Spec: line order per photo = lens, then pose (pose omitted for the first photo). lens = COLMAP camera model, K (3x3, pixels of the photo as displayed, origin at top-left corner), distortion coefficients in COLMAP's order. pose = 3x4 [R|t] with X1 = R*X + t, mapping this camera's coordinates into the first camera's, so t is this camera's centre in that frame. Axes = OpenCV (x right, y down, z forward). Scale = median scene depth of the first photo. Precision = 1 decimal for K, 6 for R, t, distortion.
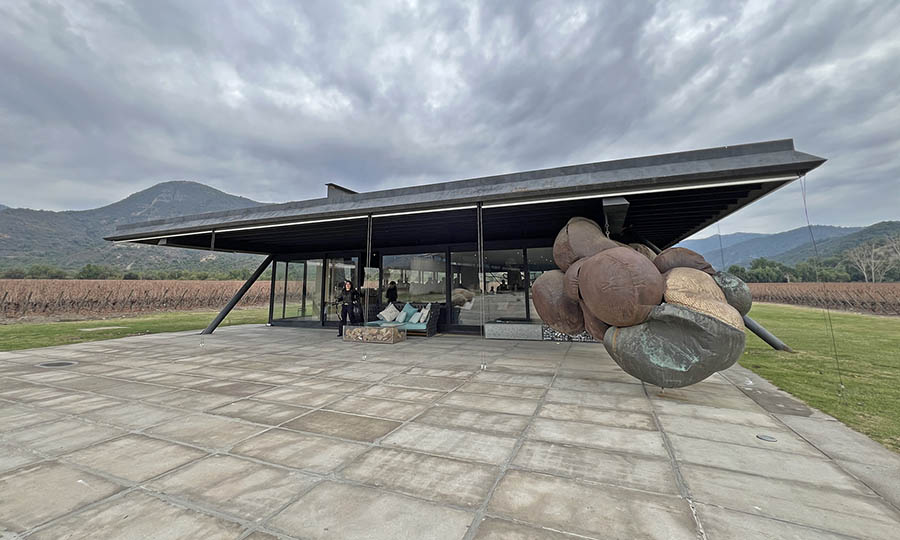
lens RADIAL K [[366.0, 0, 450.0], [0, 366.0, 270.0], [0, 0, 1]] dist [-0.001141, -0.000185]
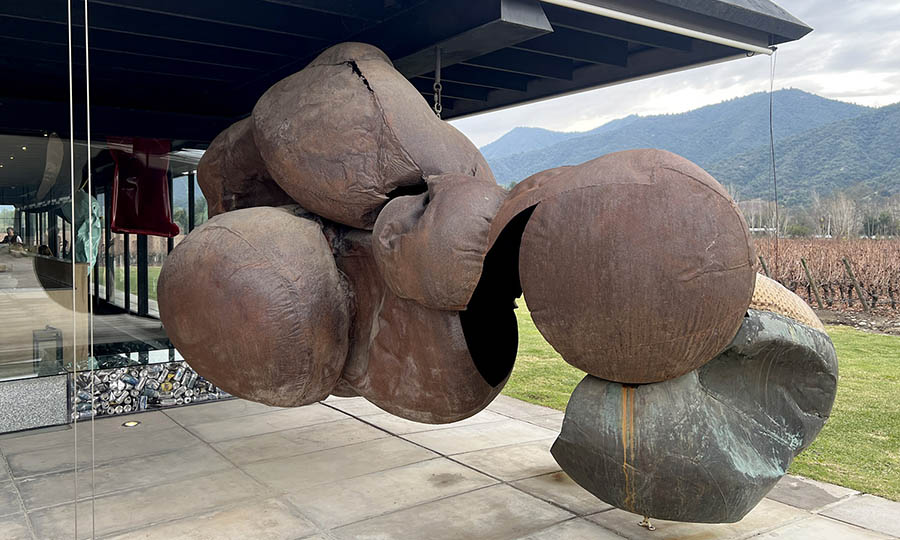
lens RADIAL K [[710.7, 0, 450.0], [0, 710.7, 270.0], [0, 0, 1]] dist [-0.000102, 0.000443]
pose [[0.534337, -0.032009, 0.844665, -0.084638], [-0.038731, 0.997306, 0.062295, 0.007961], [-0.844384, -0.066001, 0.531658, 0.385106]]
